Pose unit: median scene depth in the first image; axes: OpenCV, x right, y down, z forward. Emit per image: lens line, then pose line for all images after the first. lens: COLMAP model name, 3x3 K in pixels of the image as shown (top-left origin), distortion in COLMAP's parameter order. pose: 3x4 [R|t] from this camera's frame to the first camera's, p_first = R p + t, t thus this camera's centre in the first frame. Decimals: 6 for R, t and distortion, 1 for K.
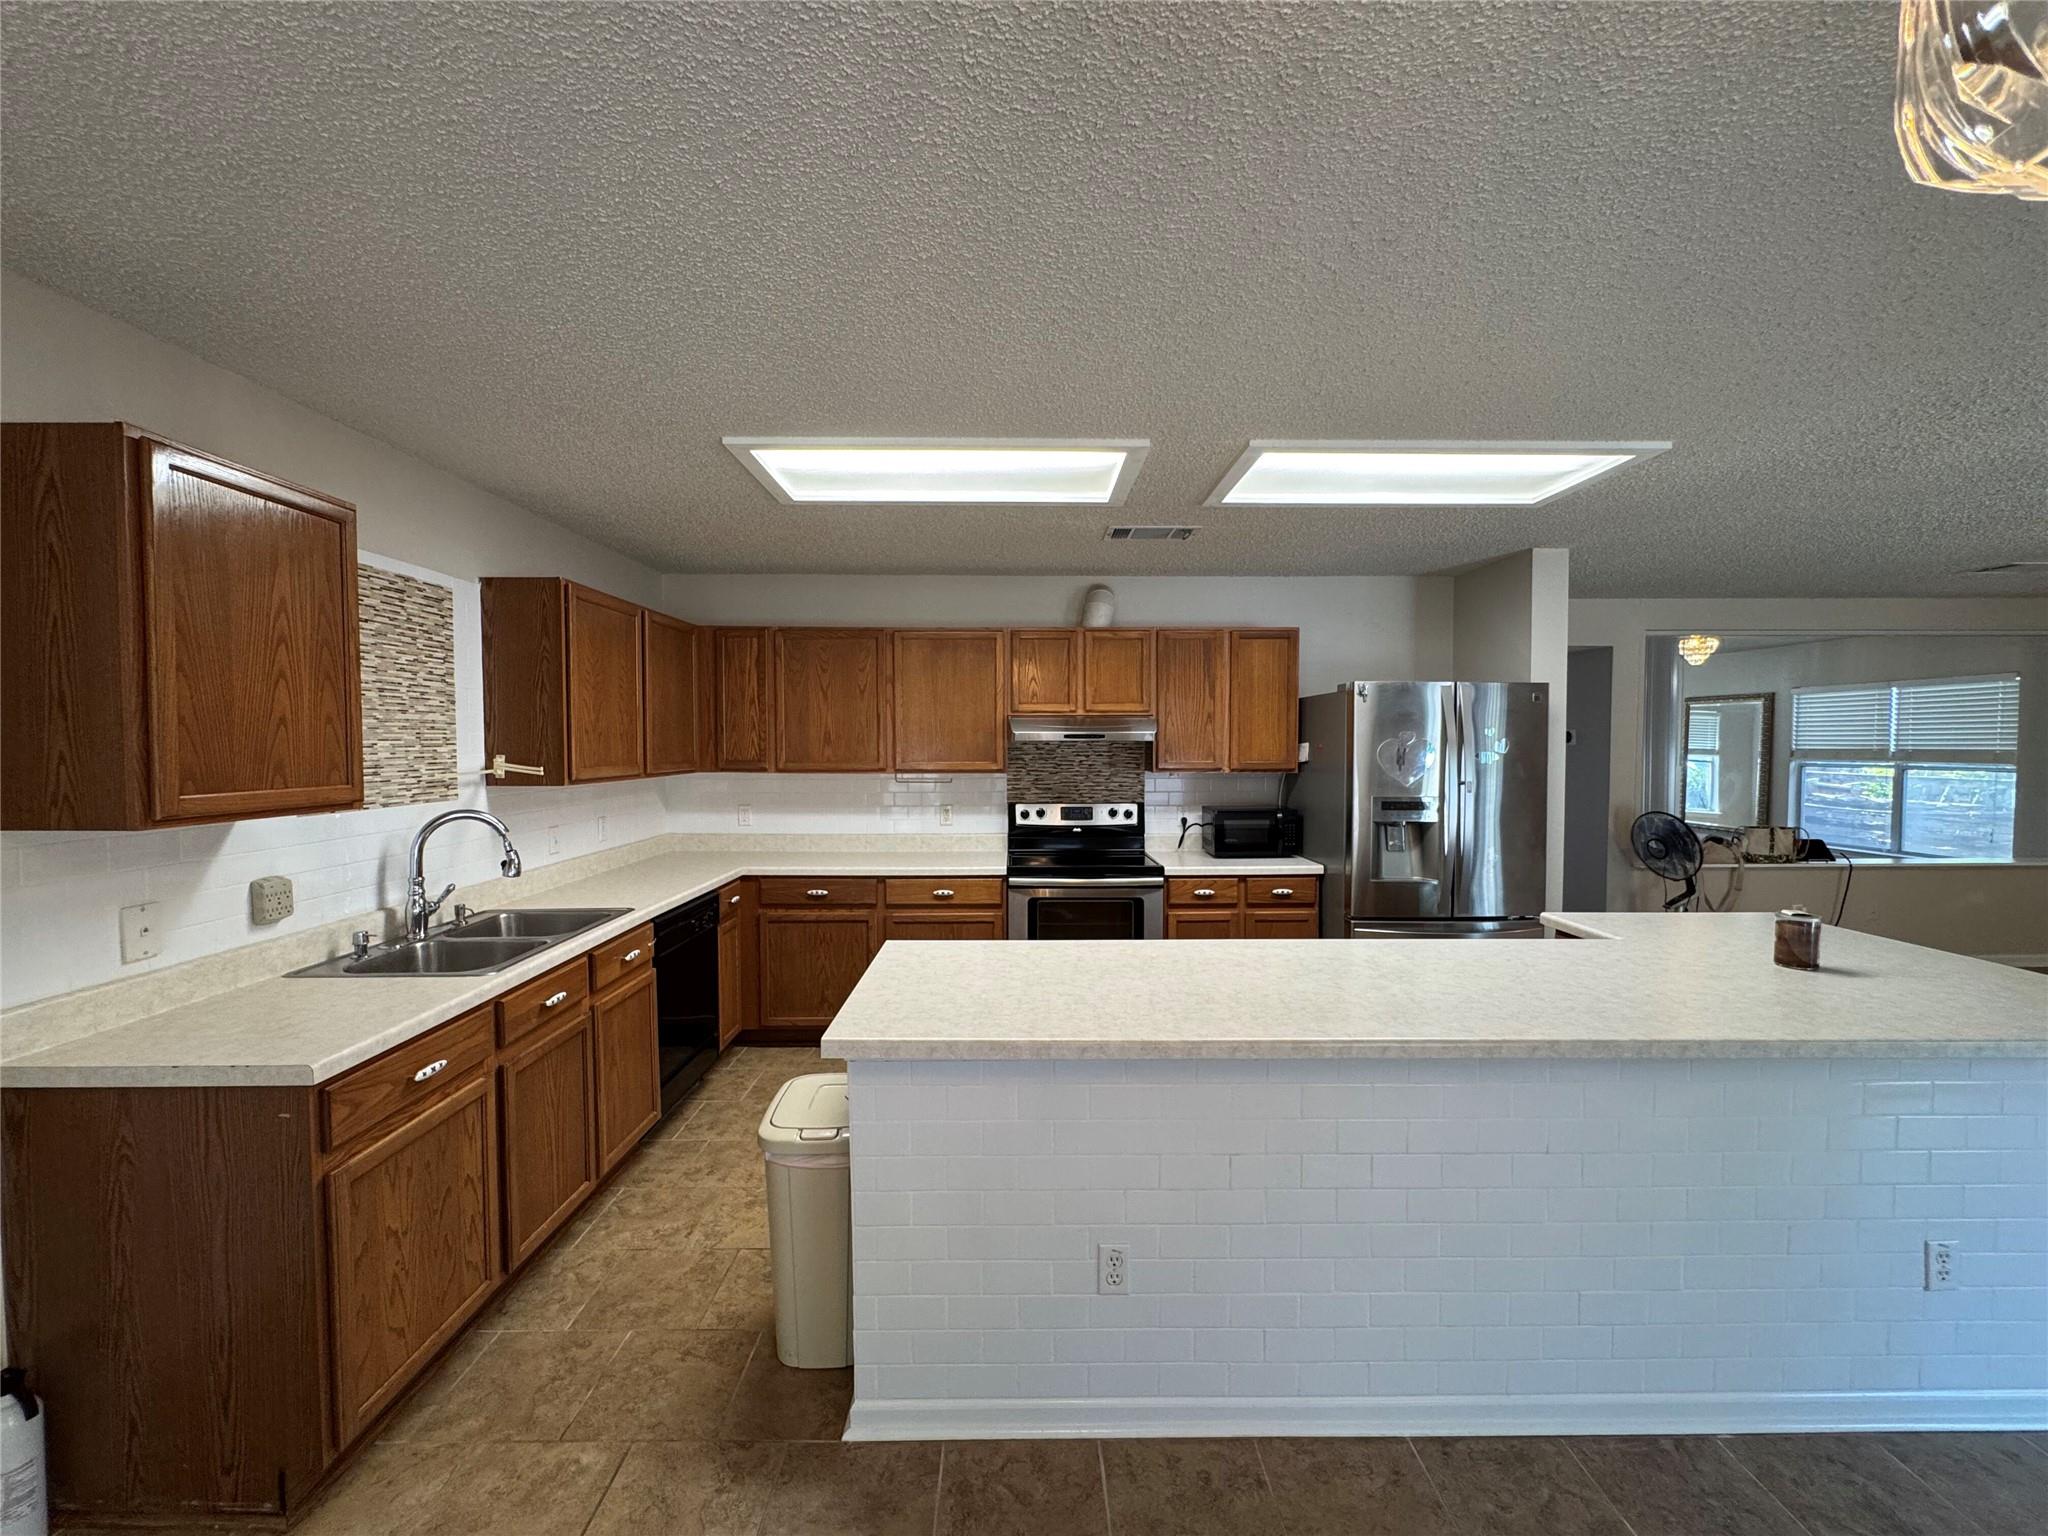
lens RADIAL K [[818.8, 0, 1022.0], [0, 818.8, 769.0], [0, 0, 1]] dist [-0.002677, 0.000156]
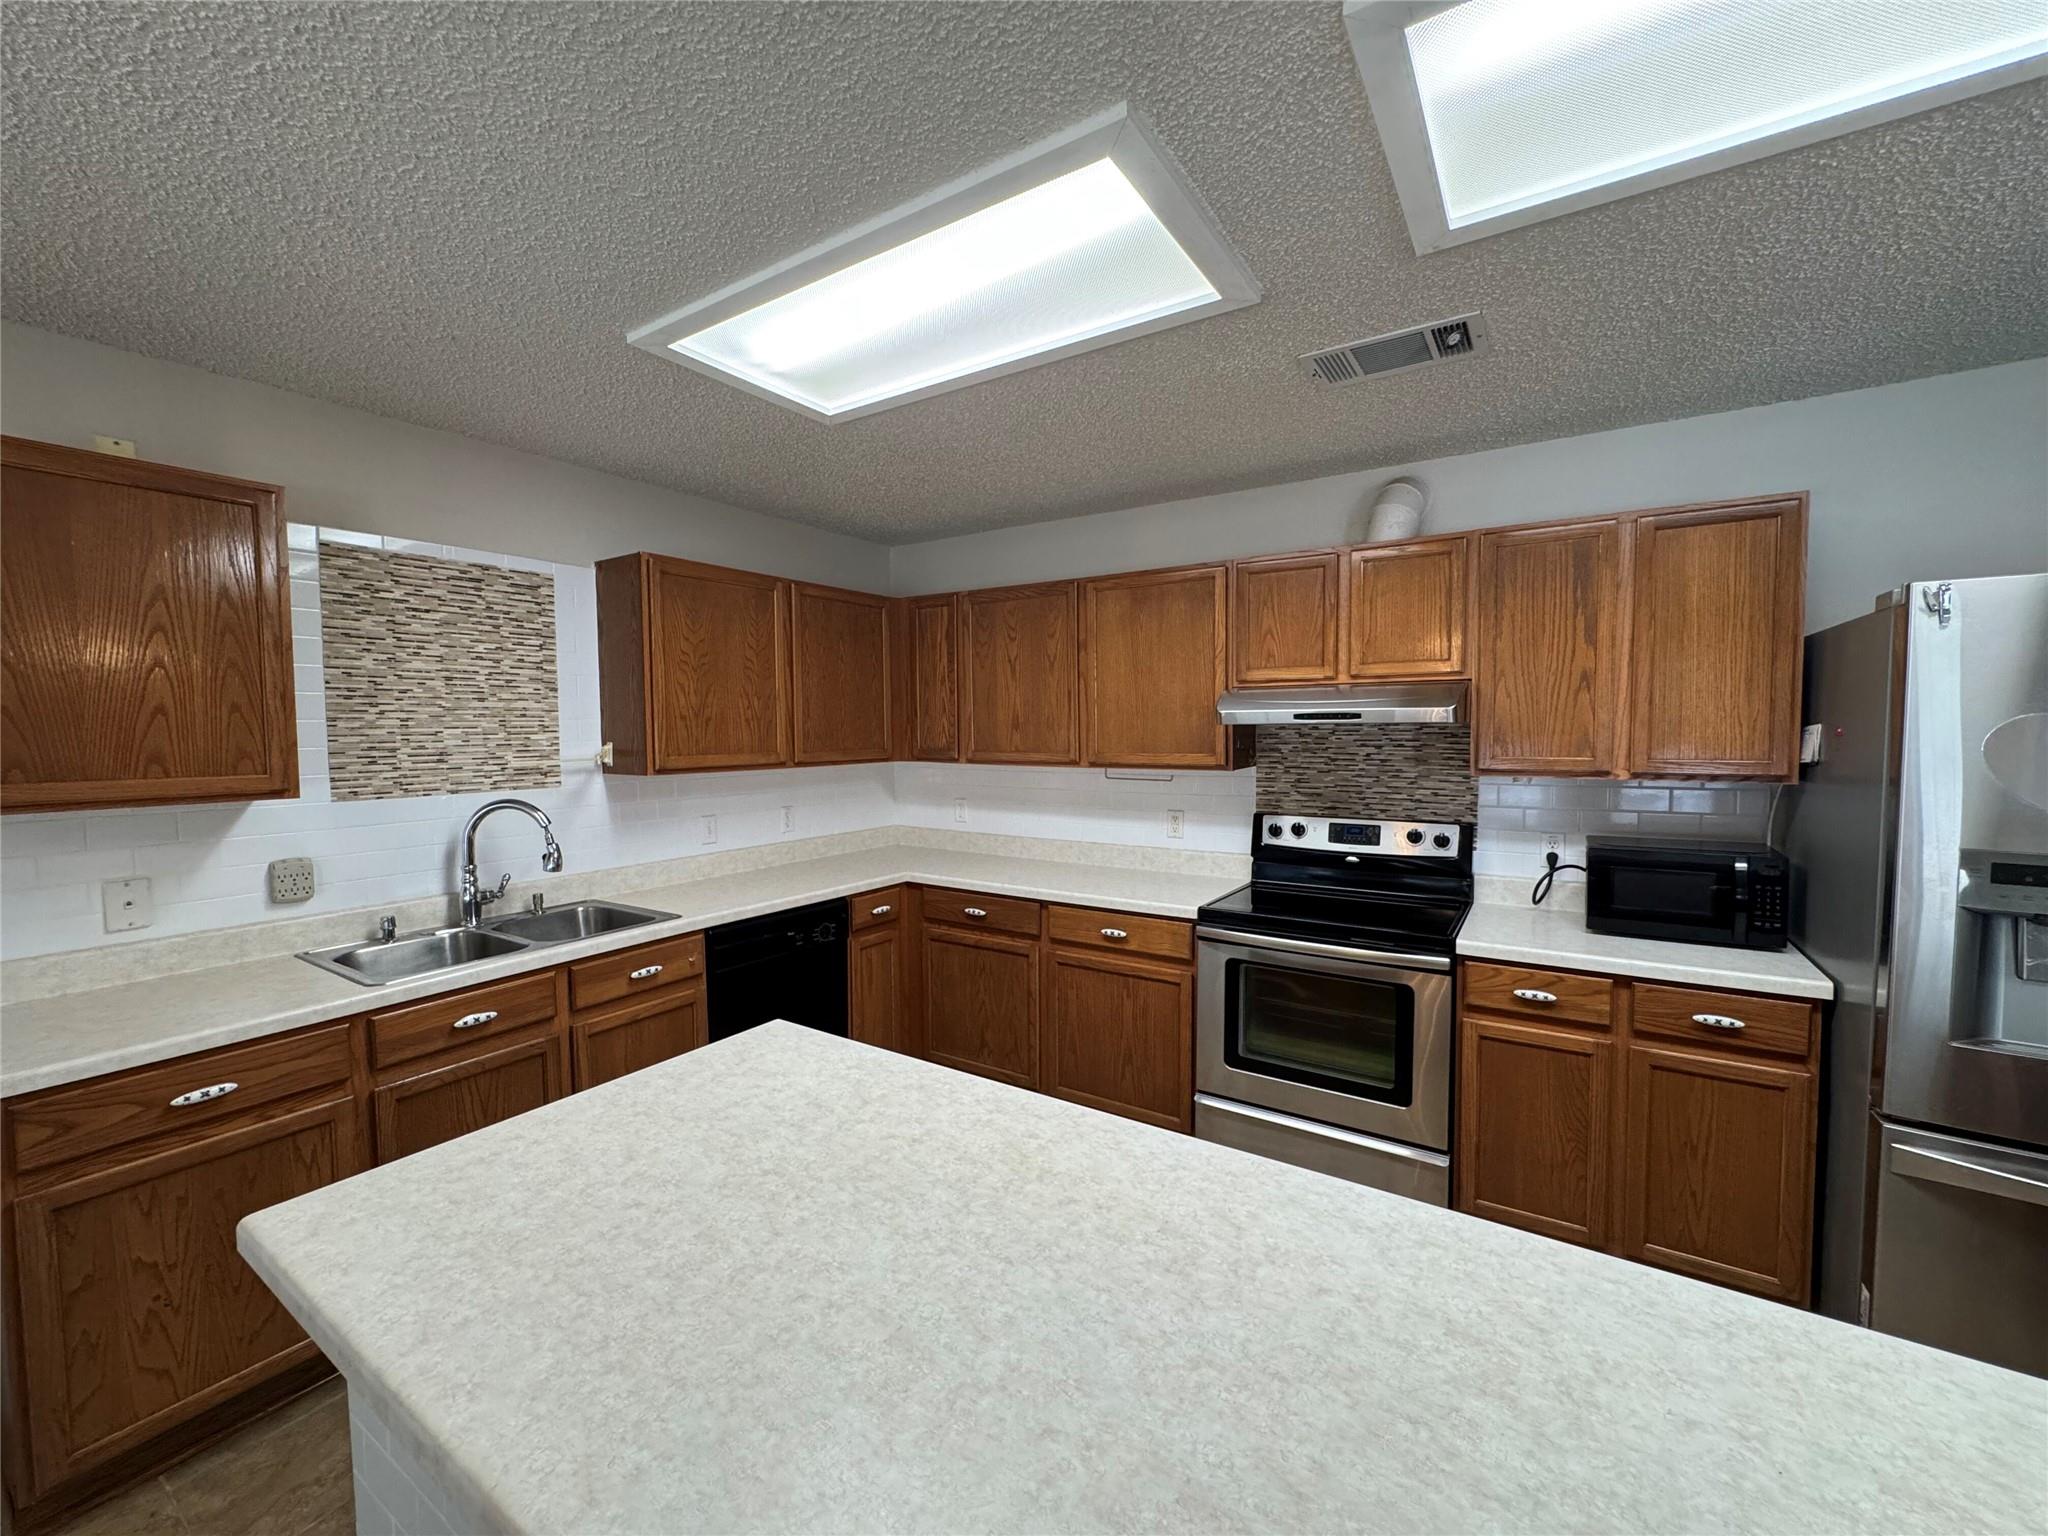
lens RADIAL K [[818.8, 0, 1022.0], [0, 818.8, 769.0], [0, 0, 1]] dist [-0.002677, 0.000156]
pose [[0.830342, 0.023180, -0.556772, 0.239309], [-0.012915, 0.999667, 0.022358, -0.010286], [0.557105, -0.011374, 0.830364, 0.349156]]
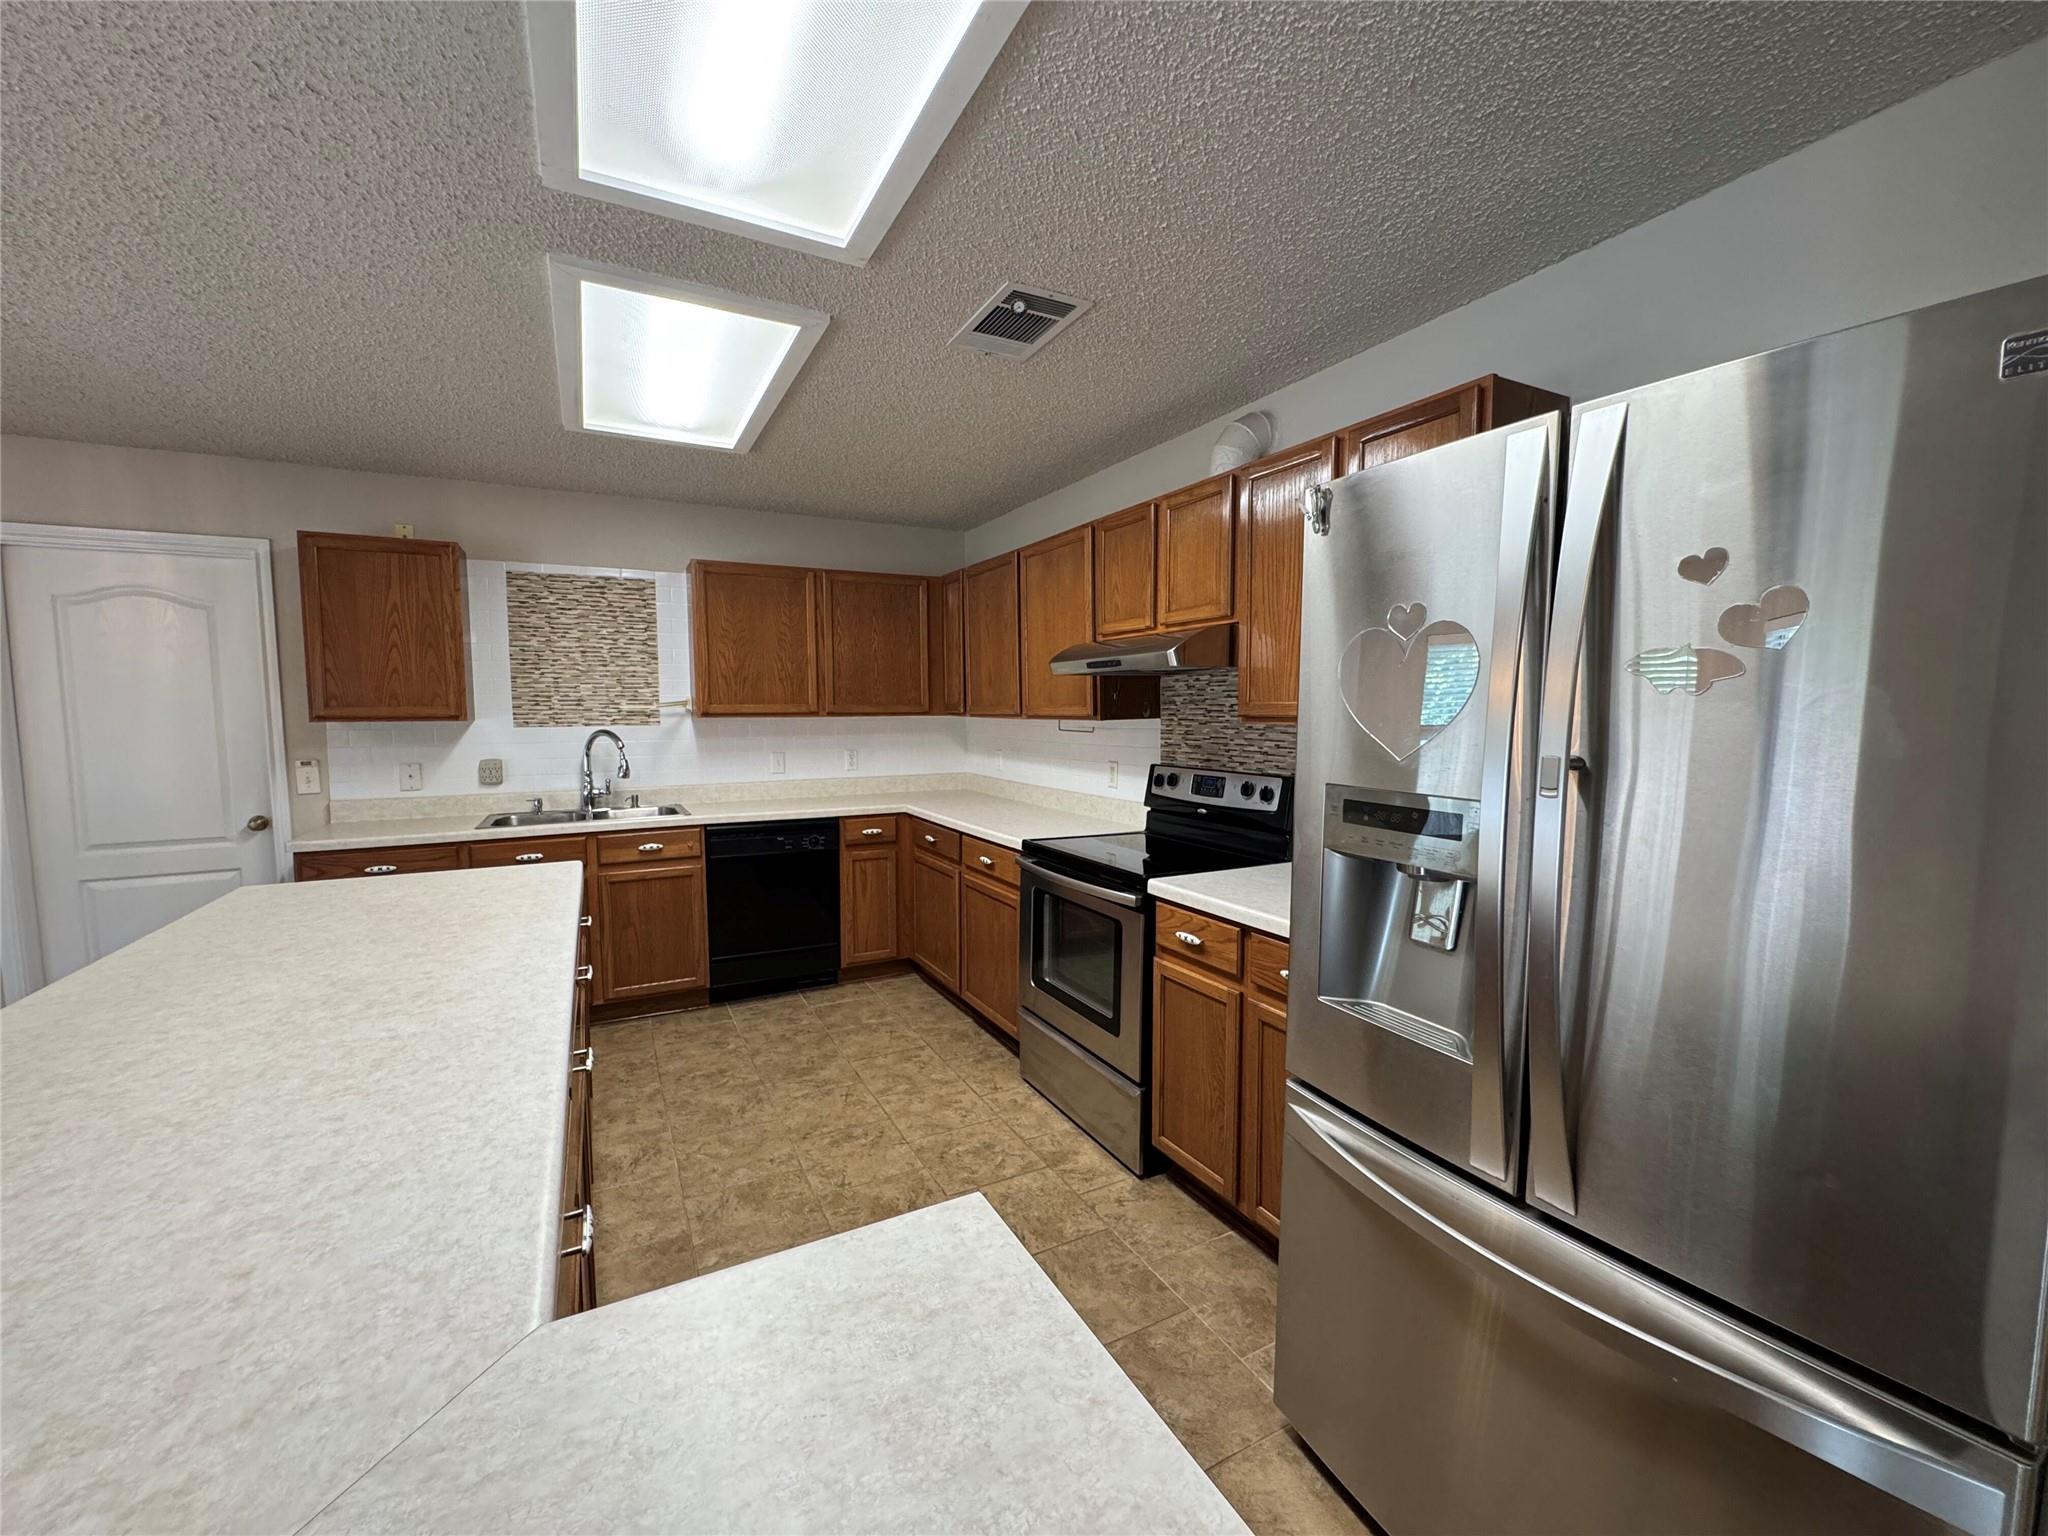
lens RADIAL K [[818.8, 0, 1022.0], [0, 818.8, 769.0], [0, 0, 1]] dist [-0.002677, 0.000156]
pose [[0.458911, 0.066234, -0.886010, 0.654027], [-0.027526, 0.997799, 0.060334, 0.006869], [0.888056, -0.003300, 0.459724, 0.649392]]
